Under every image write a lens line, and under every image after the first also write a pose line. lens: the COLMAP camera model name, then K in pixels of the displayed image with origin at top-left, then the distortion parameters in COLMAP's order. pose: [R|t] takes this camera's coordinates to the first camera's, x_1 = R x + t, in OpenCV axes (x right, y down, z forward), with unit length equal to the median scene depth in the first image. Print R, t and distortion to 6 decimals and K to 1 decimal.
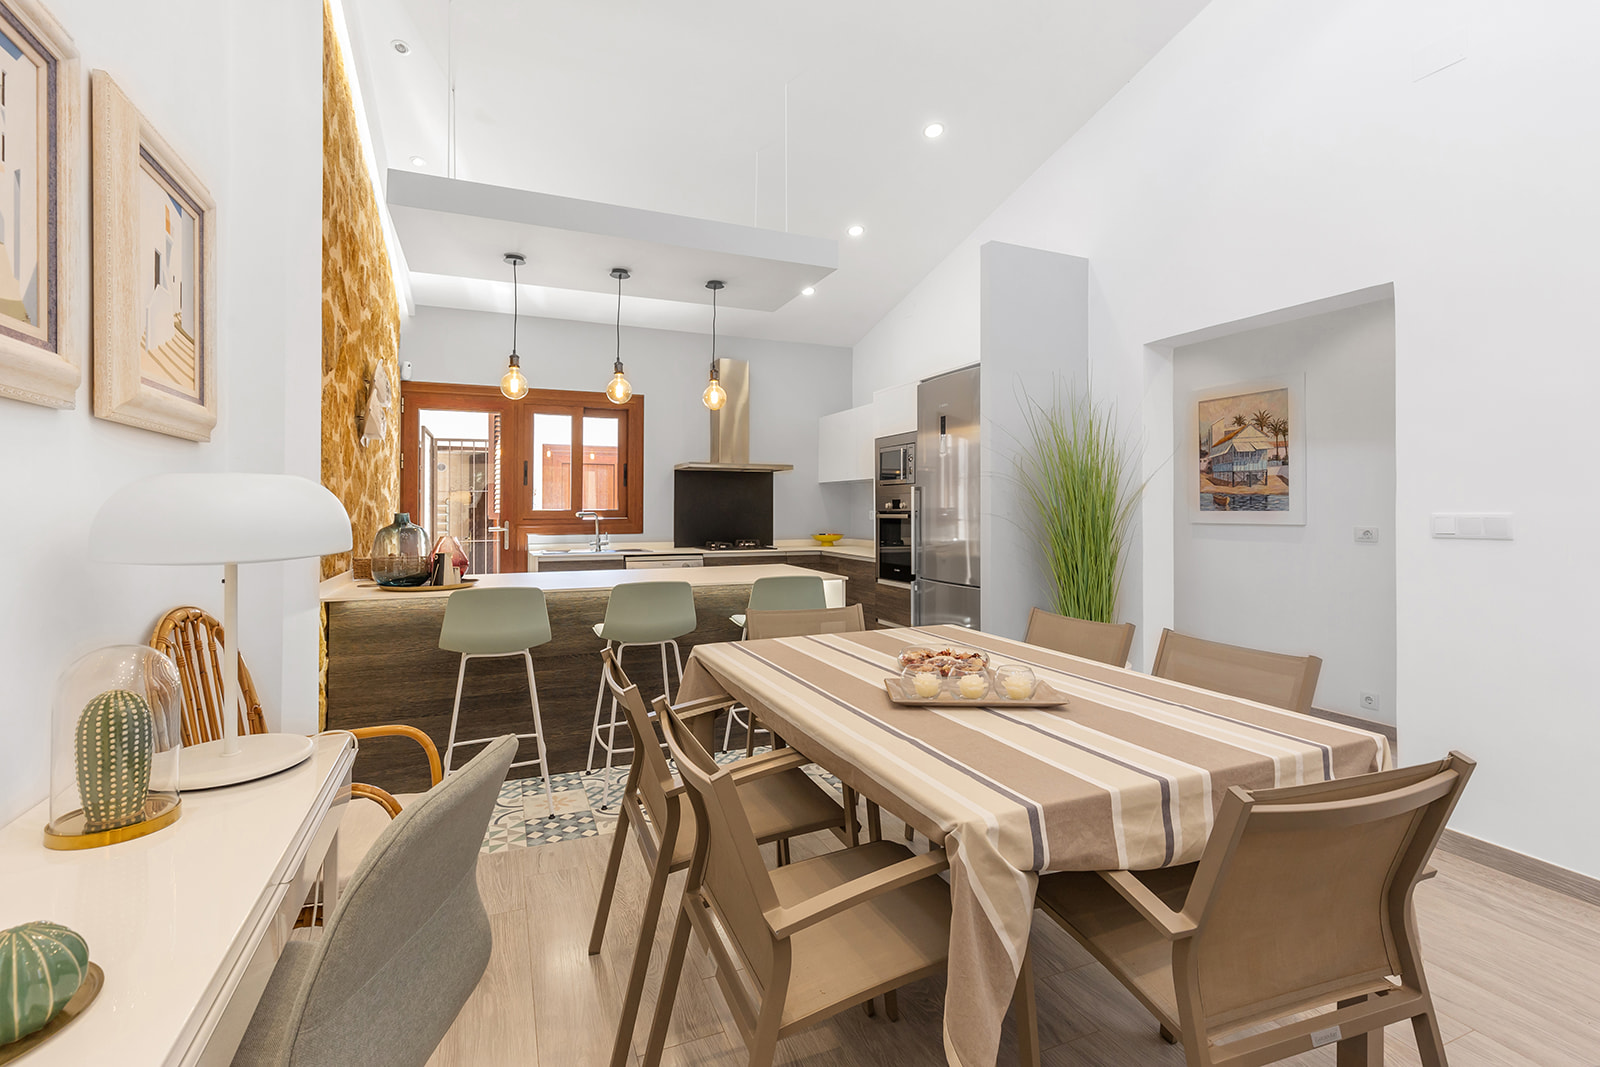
lens RADIAL K [[733.0, 0, 805.4], [0, 733.0, 502.1], [0, 0, 1]] dist [0.009770, -0.000456]
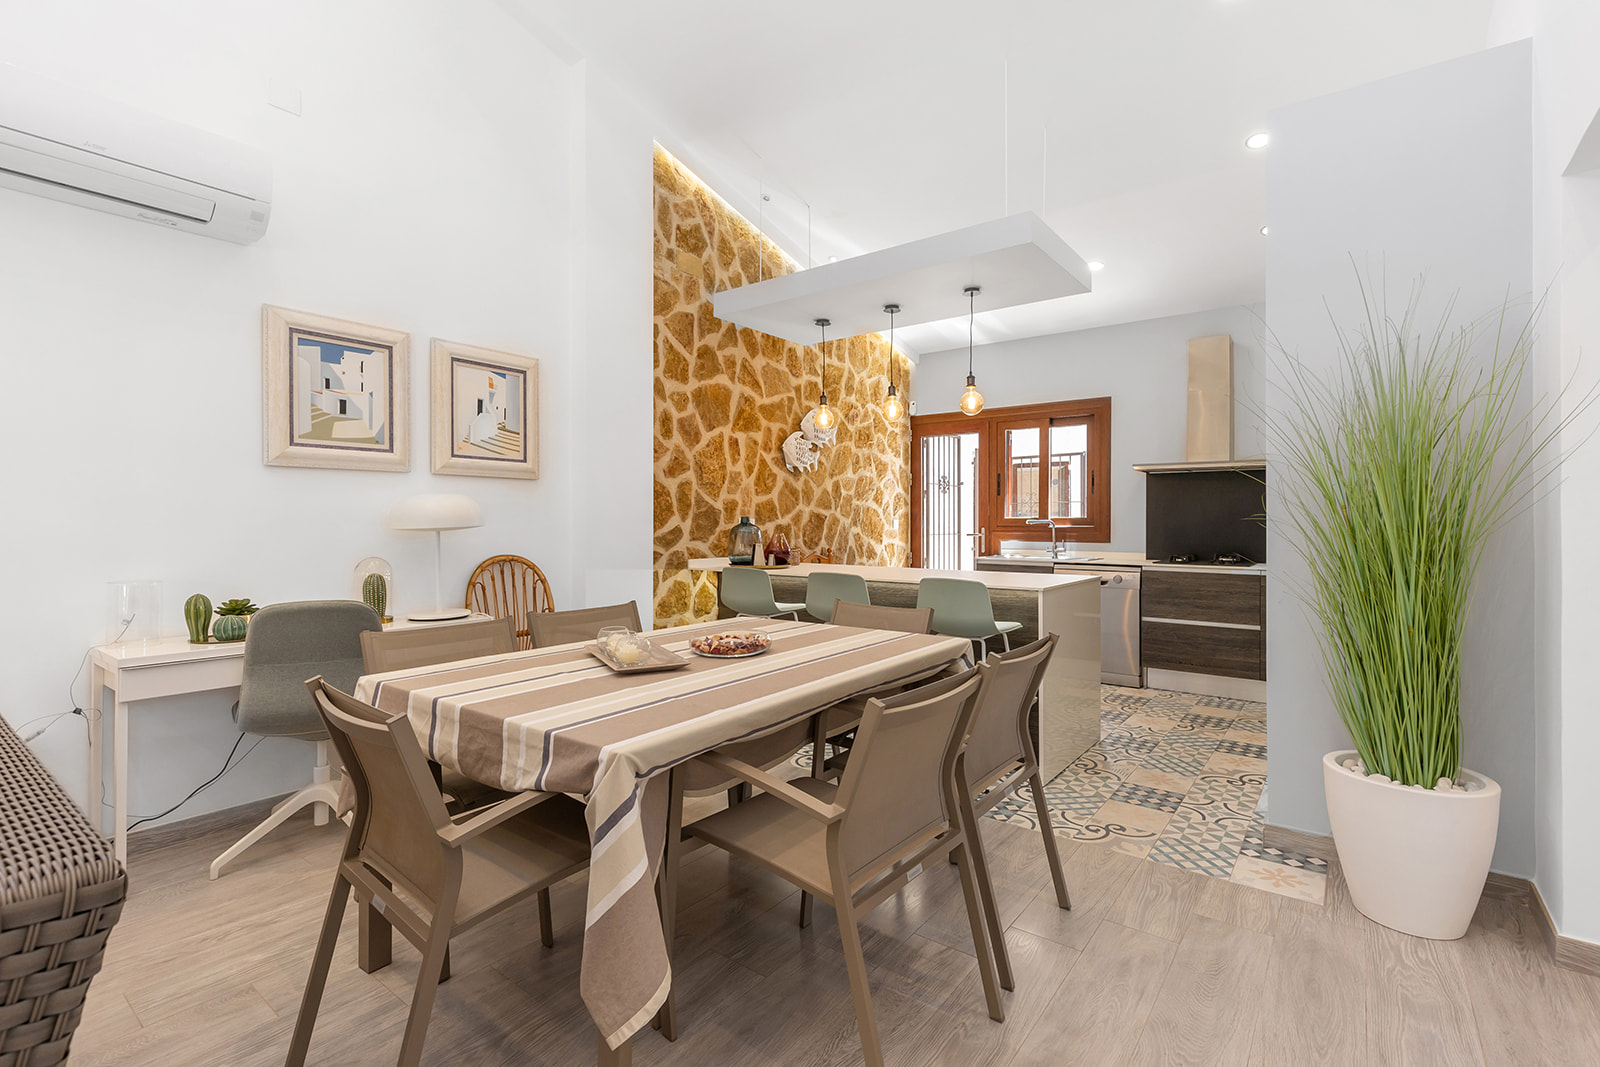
lens RADIAL K [[725.8, 0, 806.2], [0, 725.8, 518.8], [0, 0, 1]] dist [0.005306, -0.000320]
pose [[0.494426, -0.004219, -0.869209, 0.426750], [0.006165, 0.999980, -0.001346, 0.011596], [0.869198, -0.004693, 0.494443, 0.202159]]
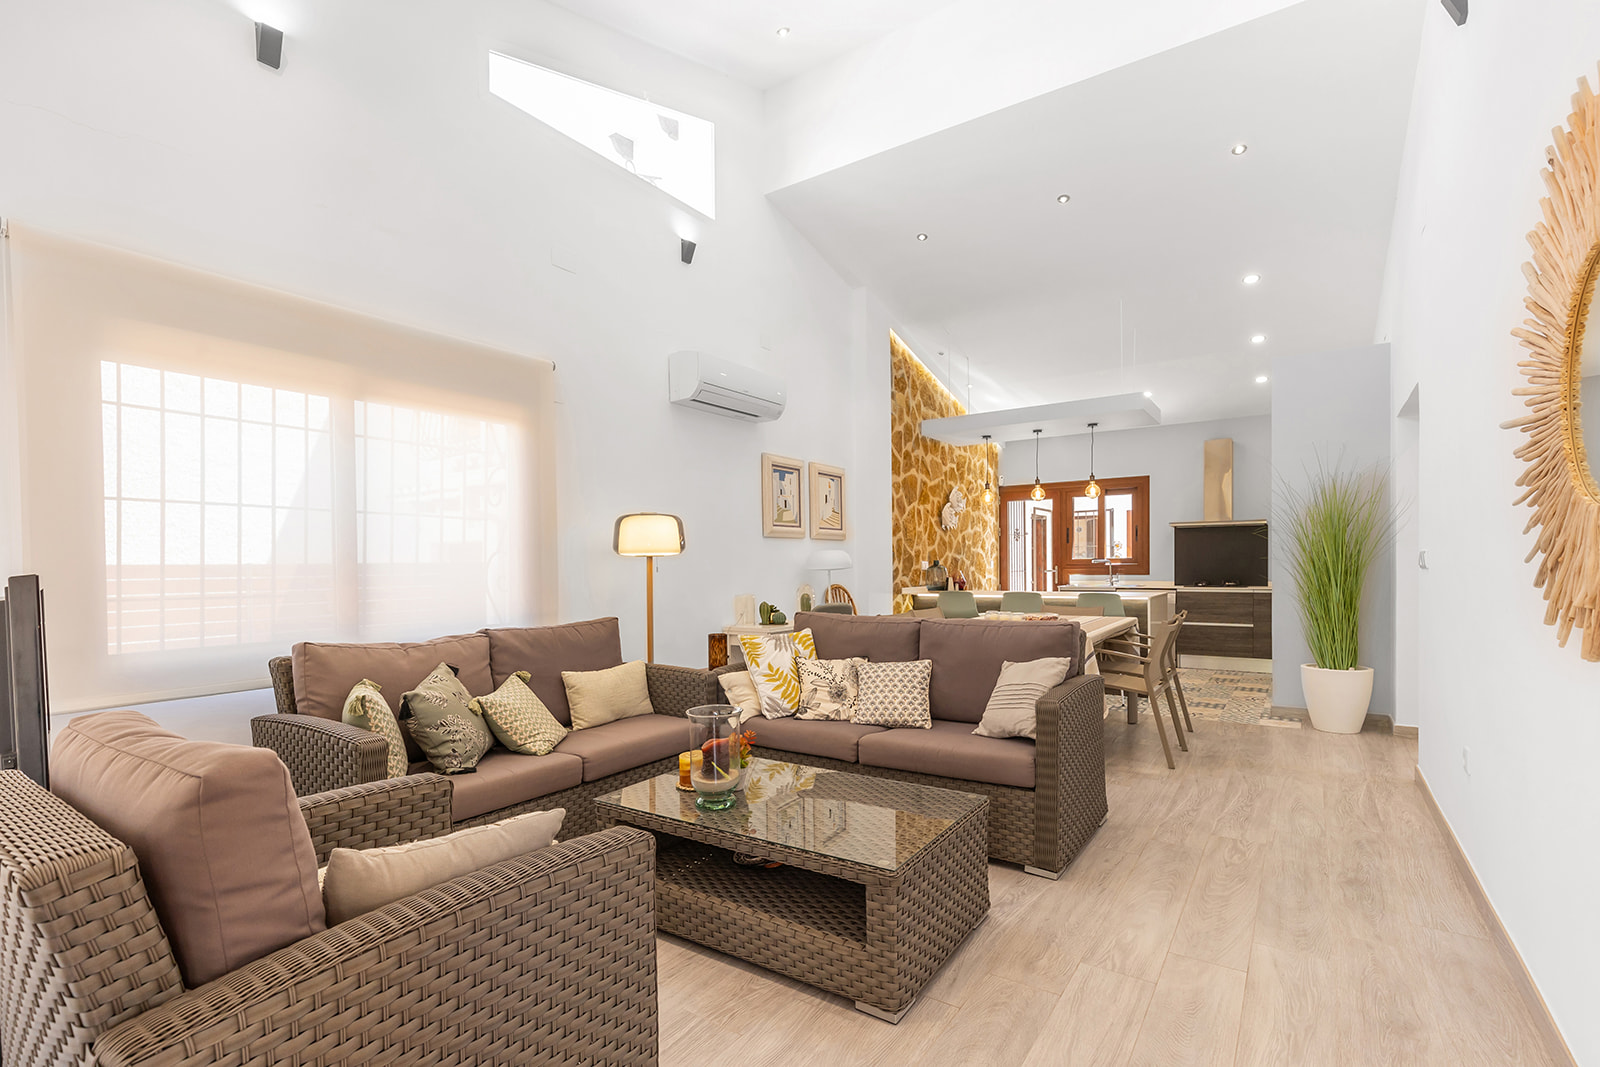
lens RADIAL K [[738.9, 0, 791.5], [0, 738.9, 576.3], [0, 0, 1]] dist [-0.001018, -0.000385]
pose [[0.529786, 0.005774, -0.848112, 0.650532], [0.019188, 0.999639, 0.018792, 0.006783], [0.847914, -0.026229, 0.529484, -0.347765]]
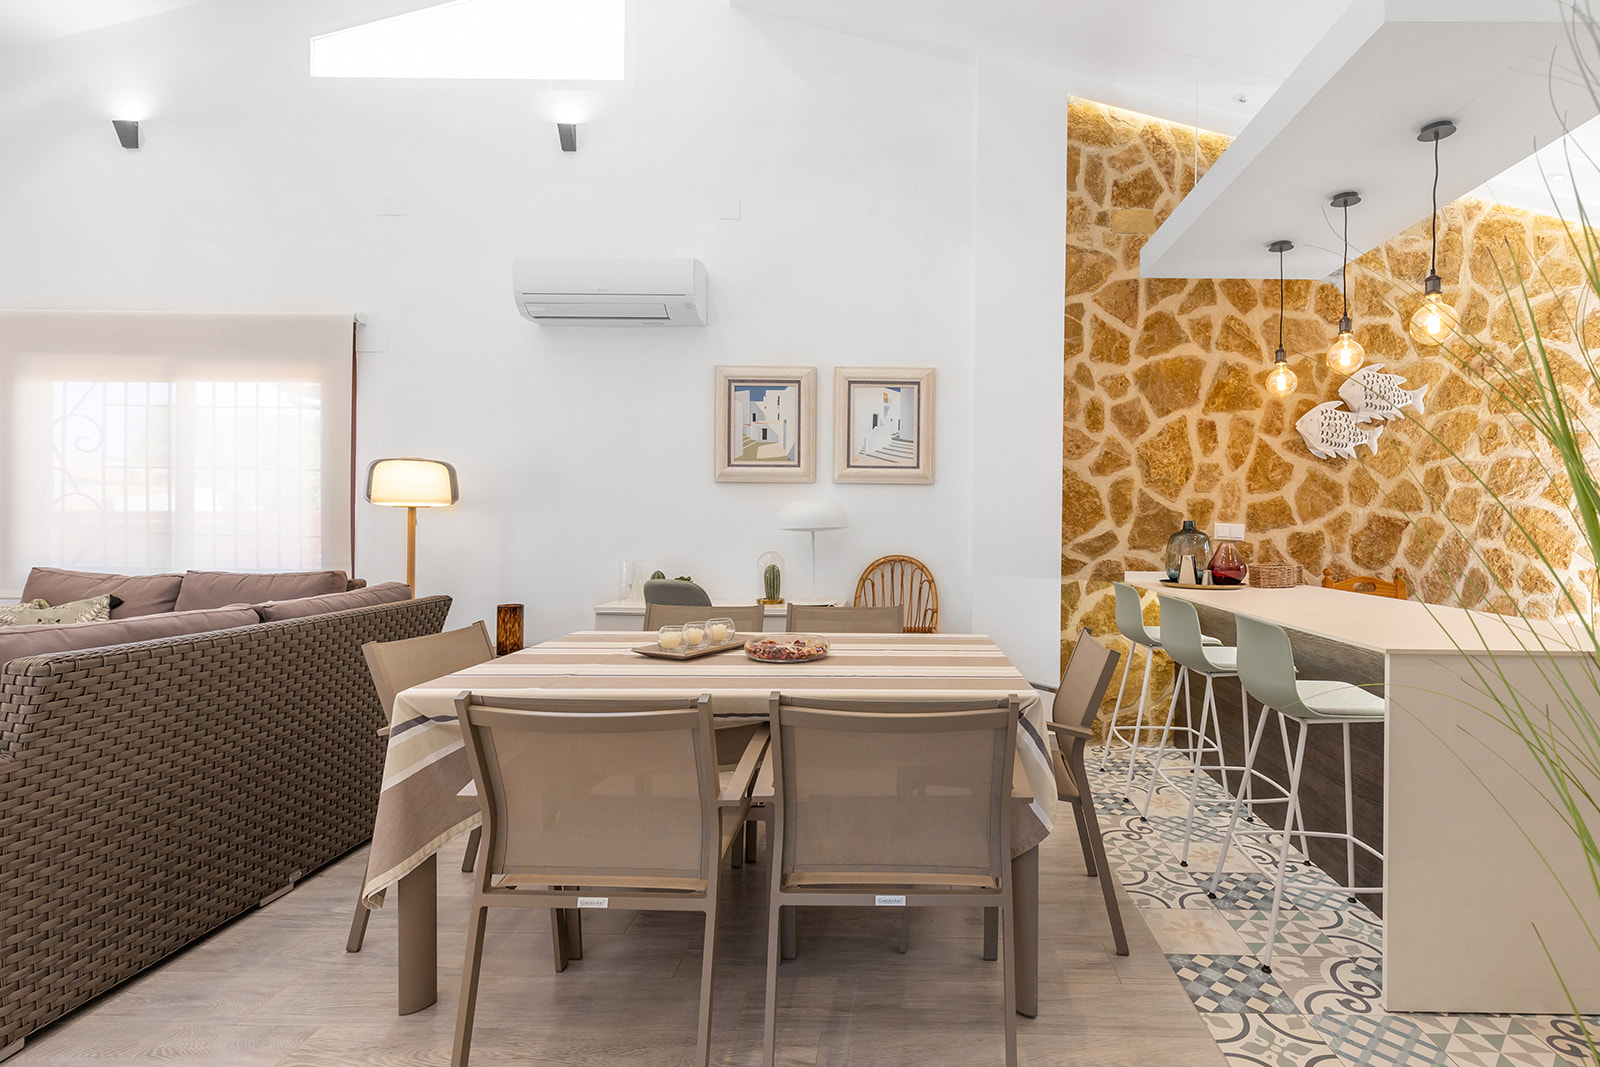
lens RADIAL K [[772.3, 0, 896.8], [0, 772.3, 527.0], [0, 0, 1]] dist [0.001782, 0.000128]
pose [[-0.398867, -0.000460, -0.917009, 0.414092], [-0.003789, 0.999992, 0.001146, 0.013142], [0.917001, 0.003932, -0.398865, 0.569272]]
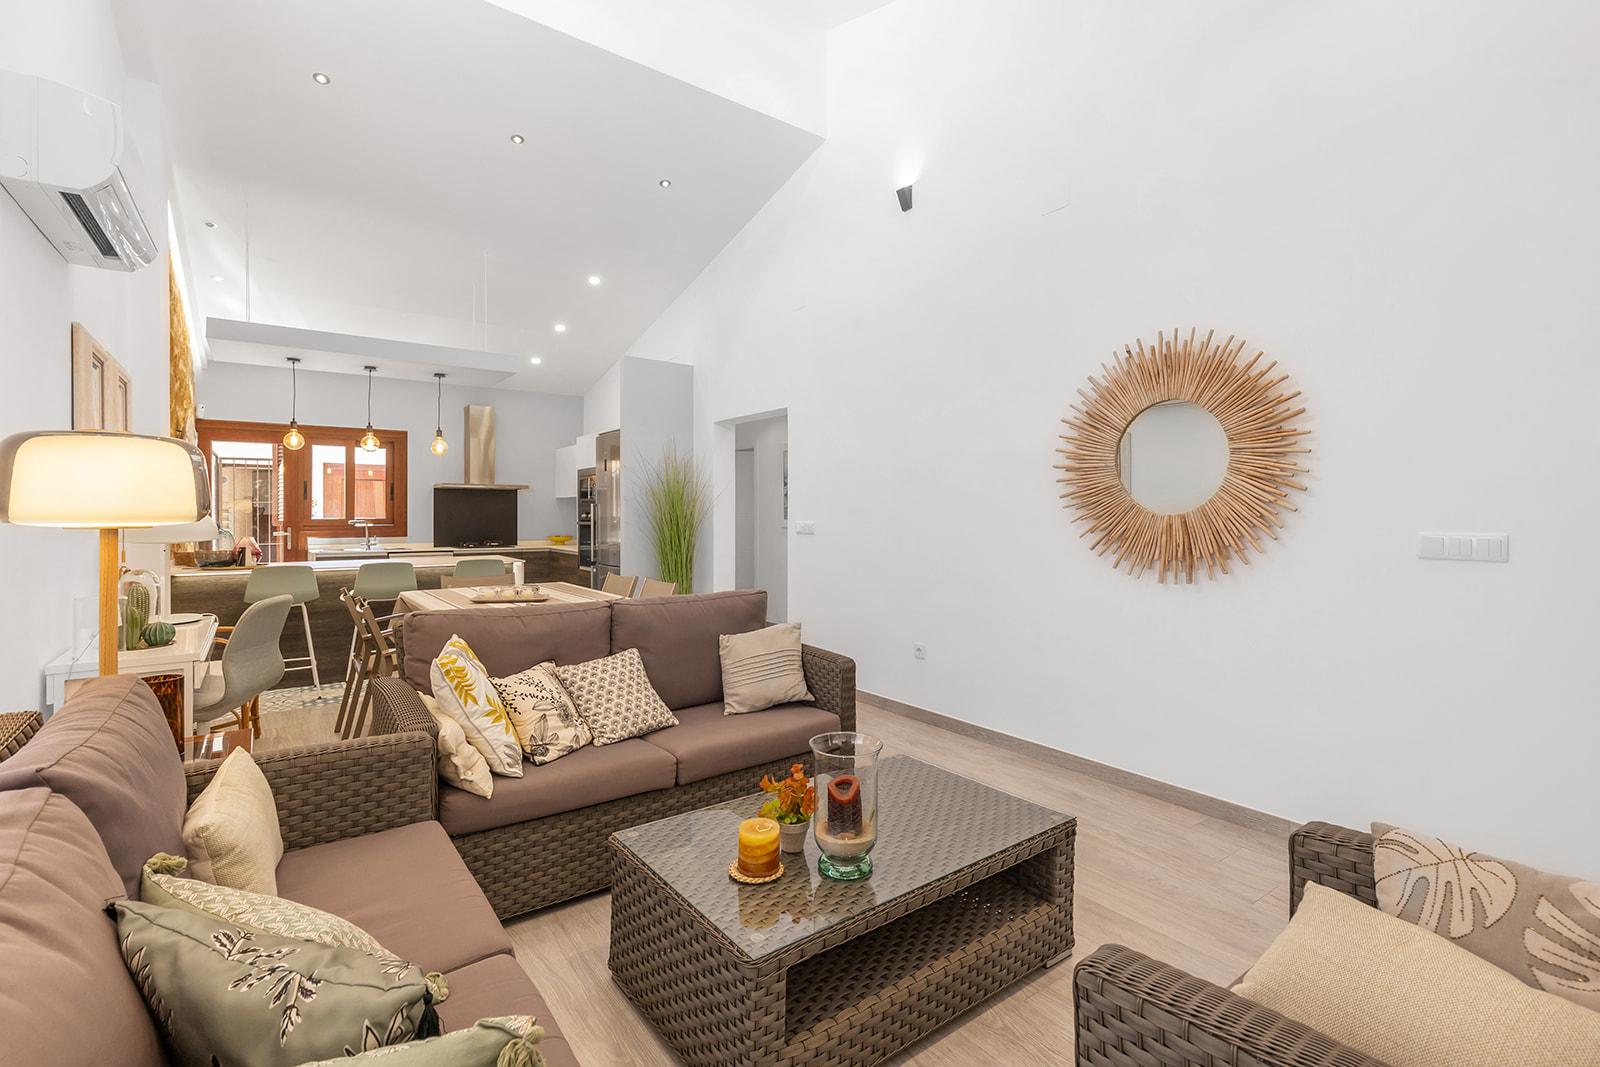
lens RADIAL K [[725.8, 0, 806.2], [0, 725.8, 518.8], [0, 0, 1]] dist [0.005306, -0.000320]
pose [[0.973554, -0.000010, 0.228457, 0.190076], [-0.003512, 0.999881, 0.015010, -0.011759], [-0.228430, -0.015416, 0.973438, -0.462963]]
